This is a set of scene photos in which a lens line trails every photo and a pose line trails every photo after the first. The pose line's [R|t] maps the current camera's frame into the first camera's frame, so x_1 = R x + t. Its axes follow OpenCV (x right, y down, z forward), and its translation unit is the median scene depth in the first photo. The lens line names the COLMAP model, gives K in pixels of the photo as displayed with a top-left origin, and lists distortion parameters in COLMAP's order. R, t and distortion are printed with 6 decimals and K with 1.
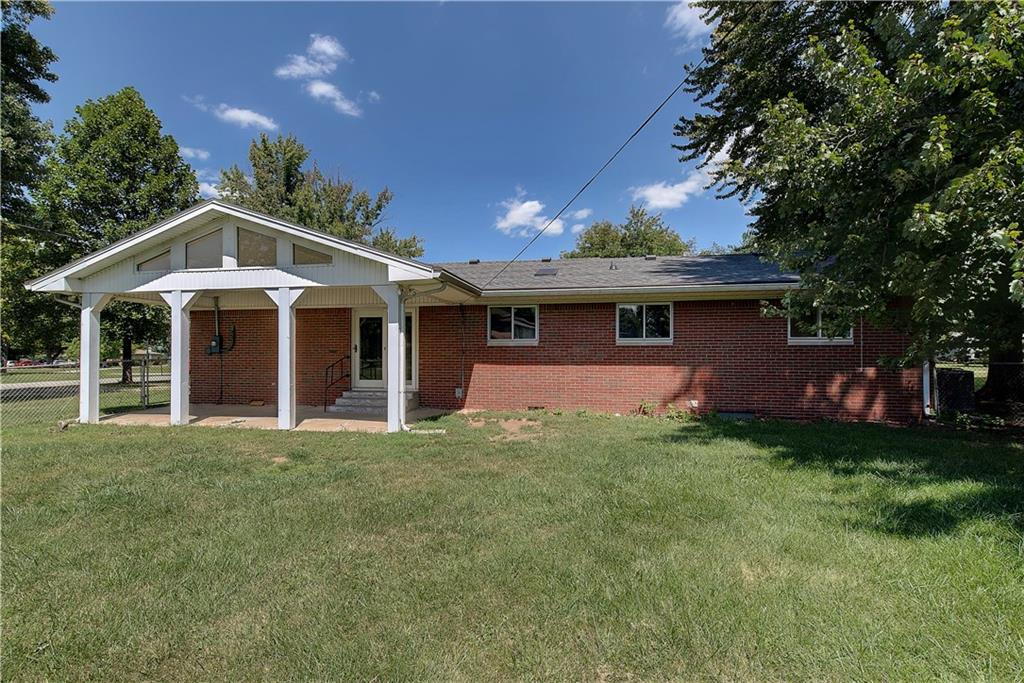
lens RADIAL K [[444.7, 0, 514.5], [0, 444.7, 349.4], [0, 0, 1]] dist [0.005356, -0.000934]
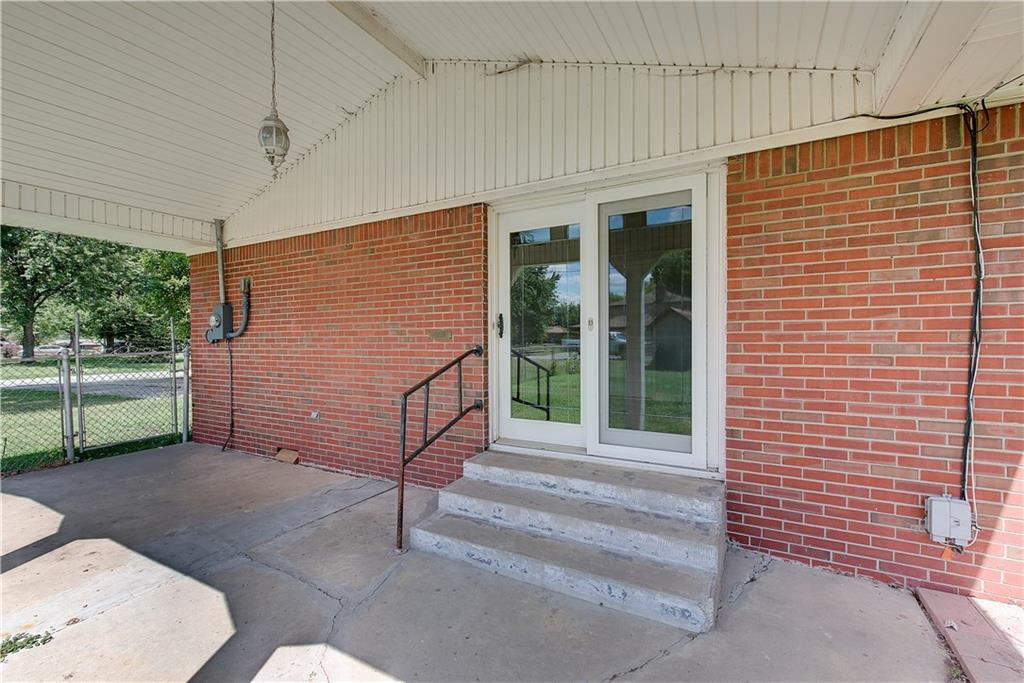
lens RADIAL K [[444.7, 0, 507.6], [0, 444.7, 343.8], [0, 0, 1]] dist [0.005356, -0.000934]
pose [[0.943892, -0.002315, -0.330245, -0.274263], [0.011225, 0.999623, 0.025075, 0.004286], [0.330063, -0.027375, 0.943562, 0.780530]]
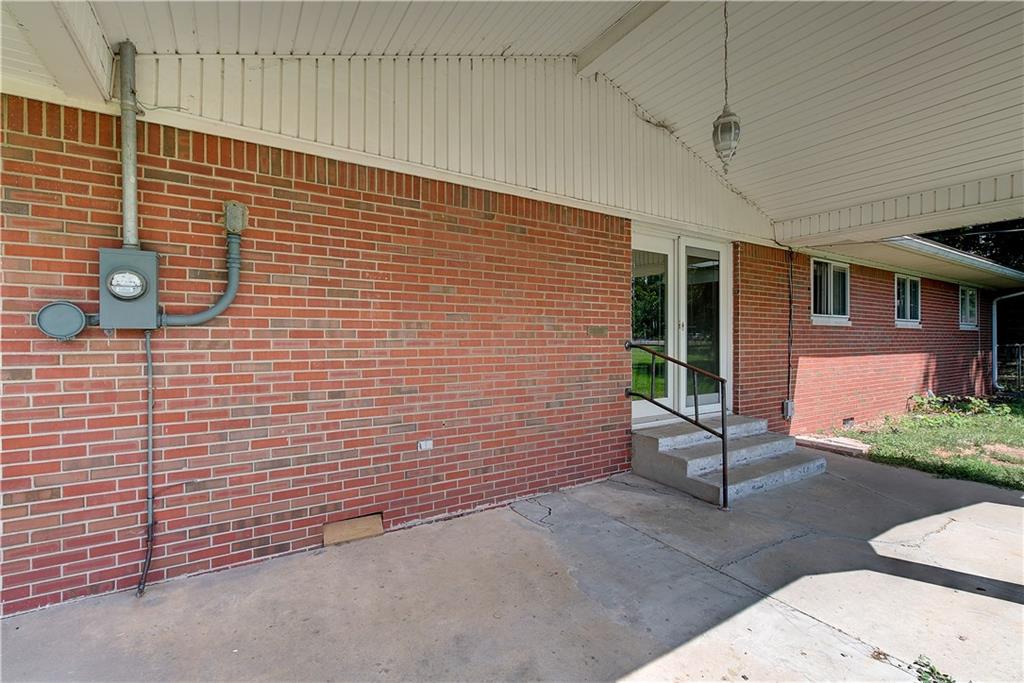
lens RADIAL K [[444.7, 0, 514.5], [0, 444.7, 335.3], [0, 0, 1]] dist [0.005356, -0.000934]
pose [[0.743390, 0.004846, 0.668840, -0.800513], [-0.012900, 0.999892, 0.007094, 0.007396], [-0.668734, -0.013902, 0.743372, 0.879099]]
